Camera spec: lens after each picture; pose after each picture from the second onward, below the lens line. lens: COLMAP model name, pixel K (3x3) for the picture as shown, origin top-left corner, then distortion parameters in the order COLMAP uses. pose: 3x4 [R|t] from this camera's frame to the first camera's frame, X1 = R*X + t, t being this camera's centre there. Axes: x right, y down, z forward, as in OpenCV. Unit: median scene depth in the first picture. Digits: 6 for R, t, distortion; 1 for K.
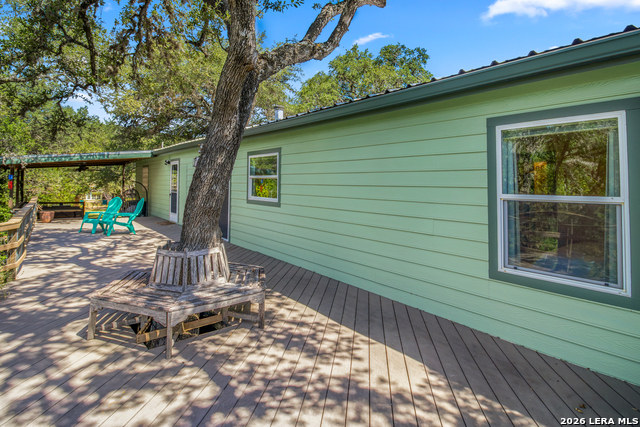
lens RADIAL K [[330.1, 0, 321.3], [0, 330.1, 169.1], [0, 0, 1]] dist [-0.009593, -0.000431]
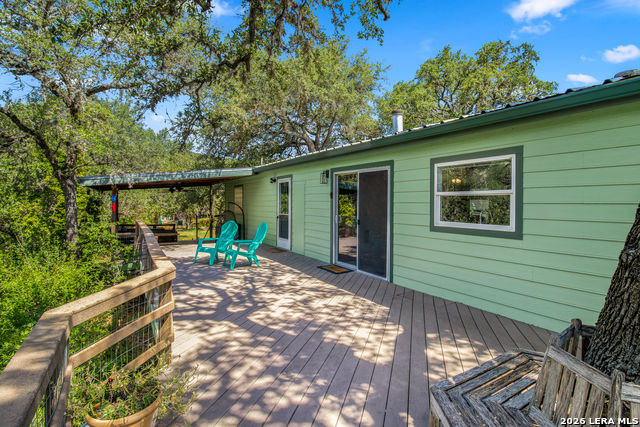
lens RADIAL K [[318.8, 0, 320.4], [0, 318.8, 199.0], [0, 0, 1]] dist [-0.001115, 0.000021]
pose [[0.990297, -0.010904, -0.138538, -0.454849], [0.015020, 0.999475, 0.028696, 0.013801], [0.138152, -0.030499, 0.989941, 0.361474]]
